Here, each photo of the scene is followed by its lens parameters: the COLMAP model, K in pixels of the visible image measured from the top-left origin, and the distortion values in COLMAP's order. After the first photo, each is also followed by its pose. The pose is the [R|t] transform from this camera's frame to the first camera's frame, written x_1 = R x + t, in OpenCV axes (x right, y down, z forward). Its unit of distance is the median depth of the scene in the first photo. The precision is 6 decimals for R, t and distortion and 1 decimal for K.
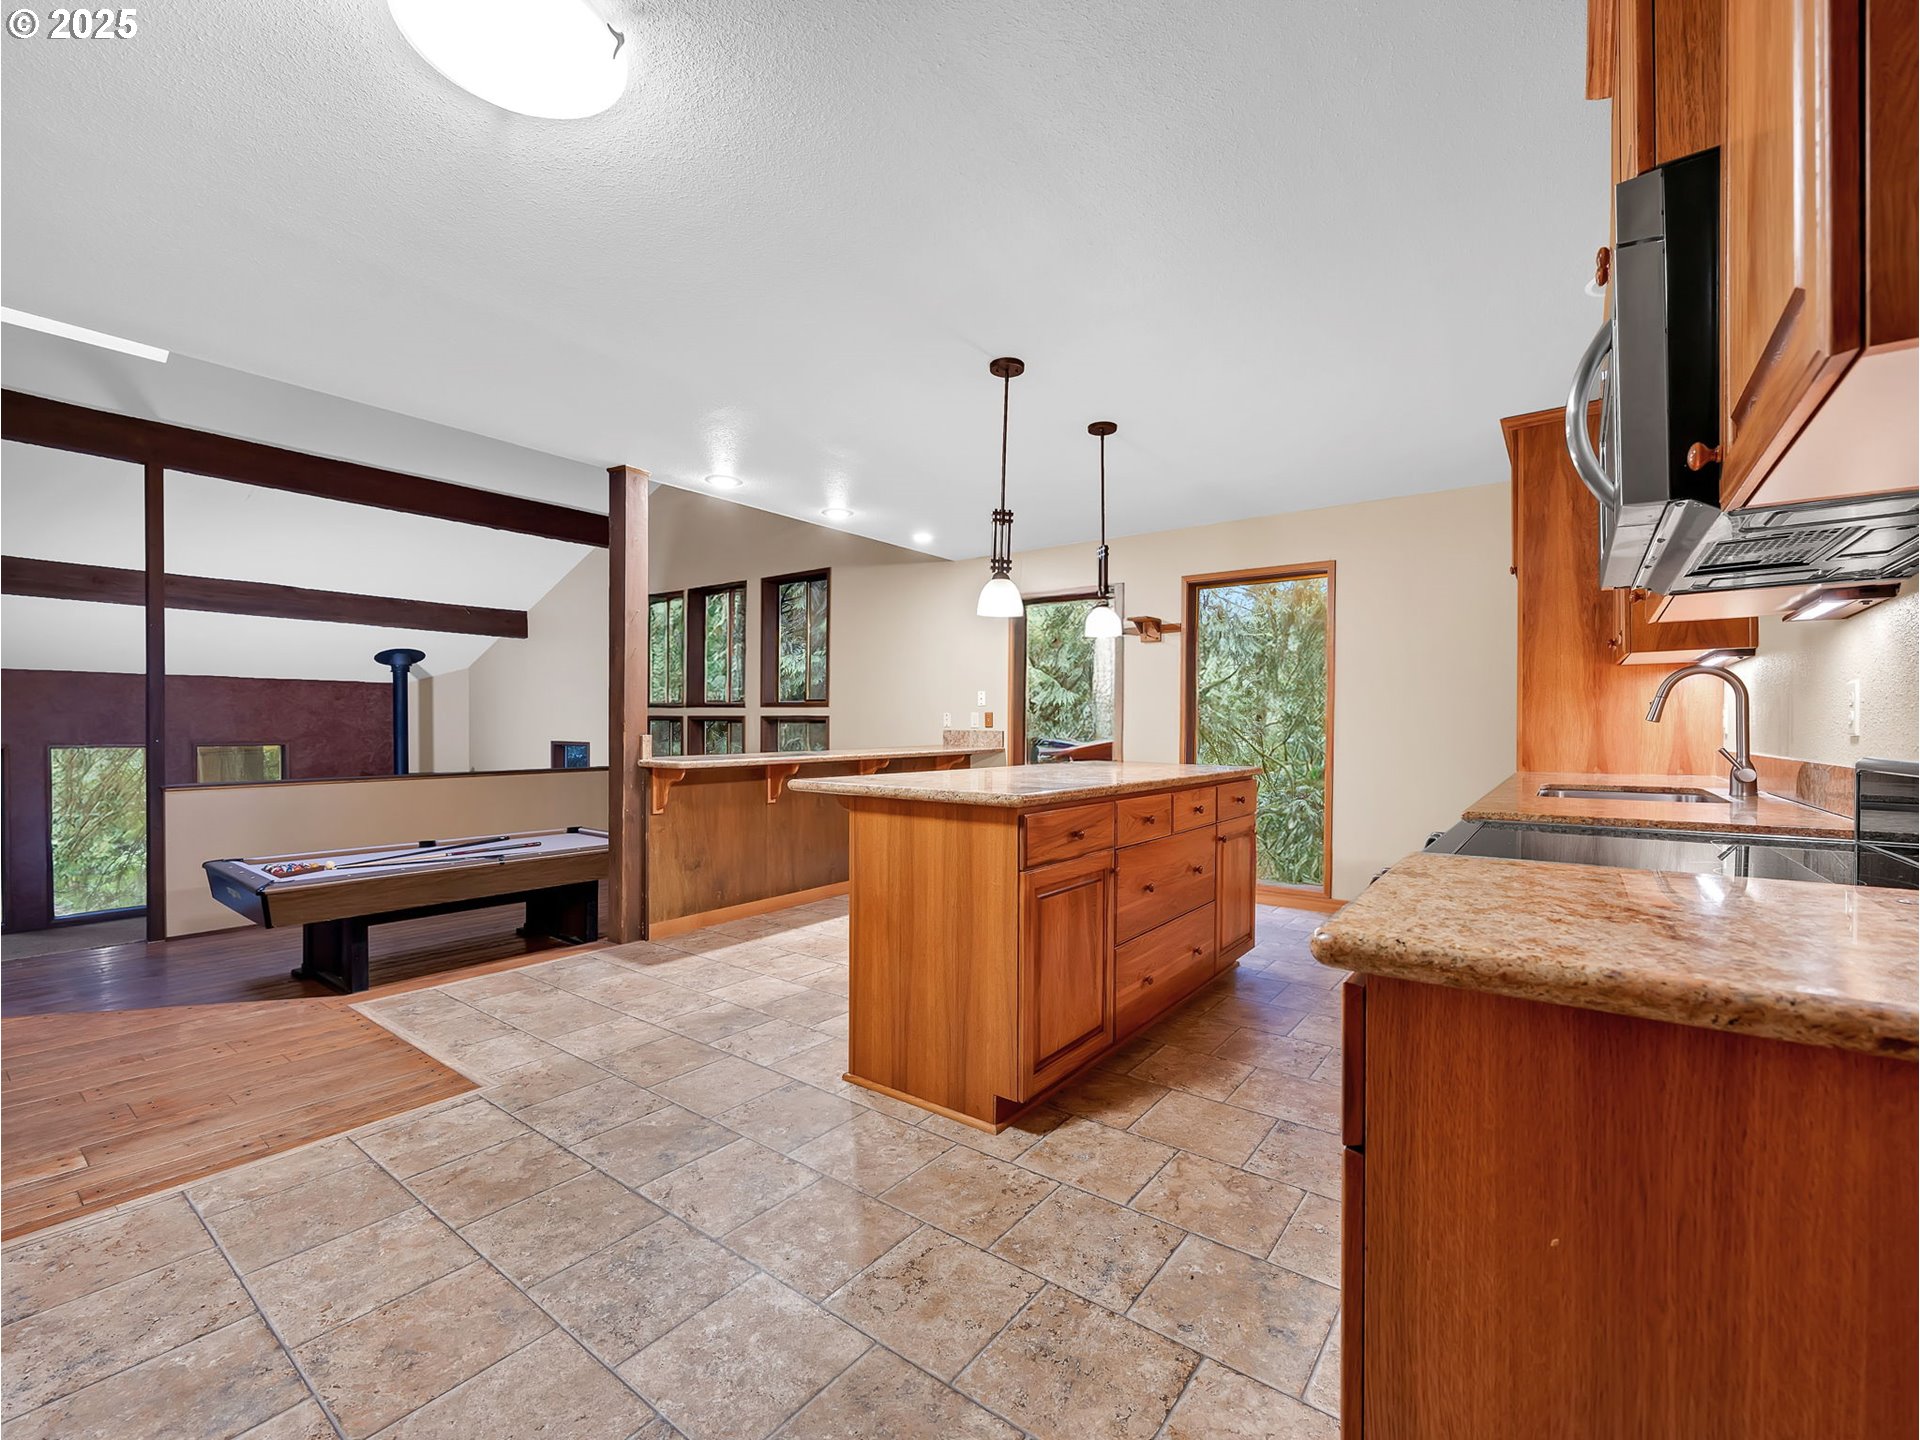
lens RADIAL K [[823.5, 0, 967.2], [0, 823.5, 727.0], [0, 0, 1]] dist [-0.000826, -0.000008]
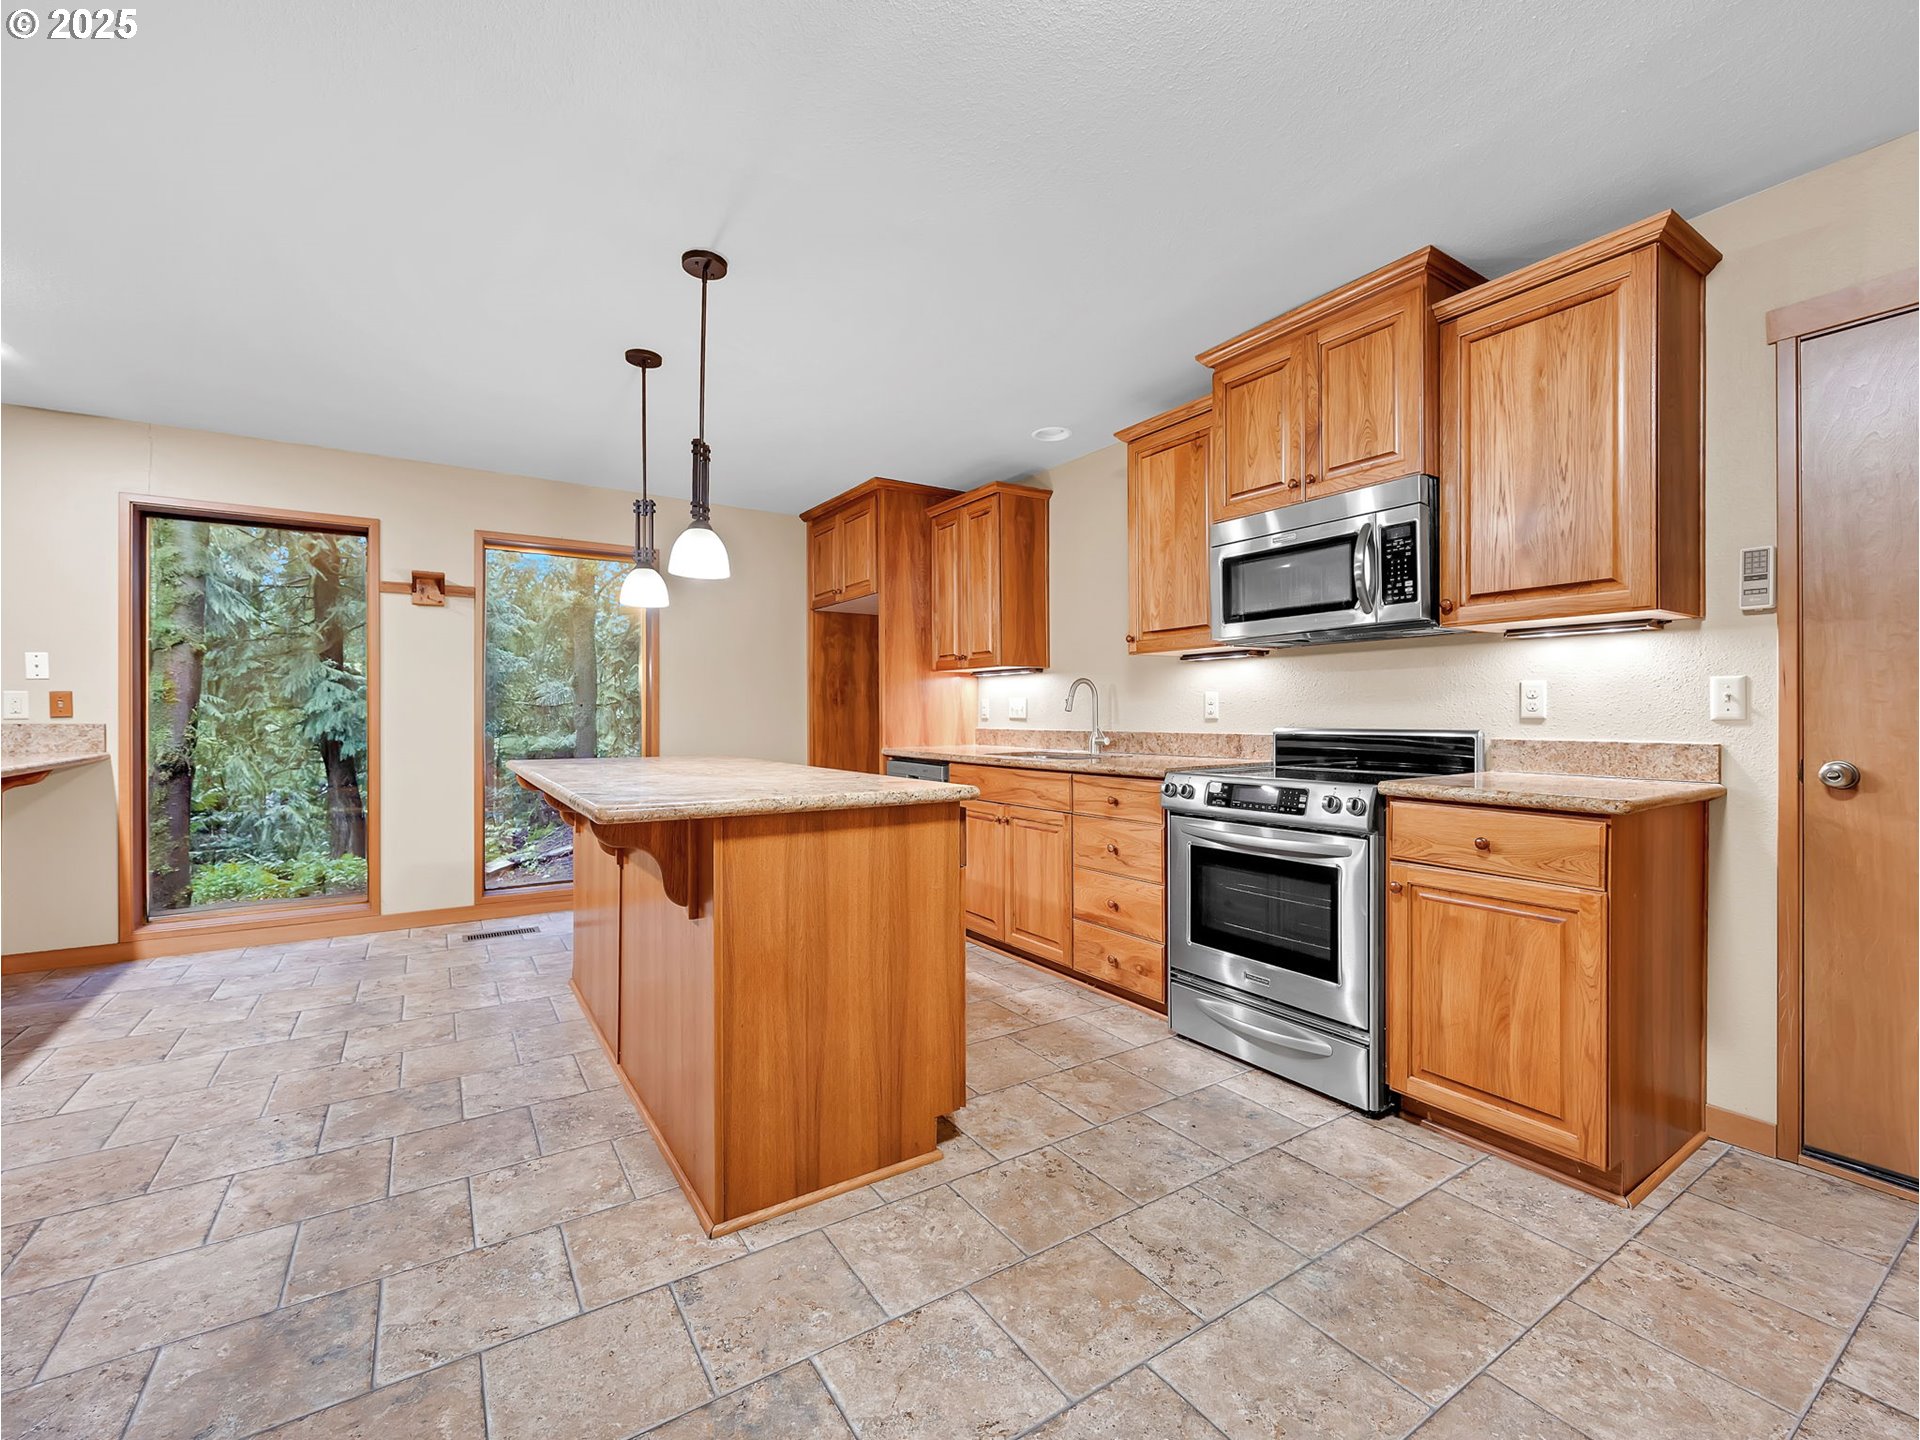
lens RADIAL K [[823.5, 0, 968.2], [0, 823.5, 714.1], [0, 0, 1]] dist [-0.000826, -0.000008]
pose [[0.338937, -0.002365, 0.940806, -0.778776], [0.002183, 0.999996, 0.001727, -0.004011], [-0.940807, 0.001469, 0.338941, 0.624058]]
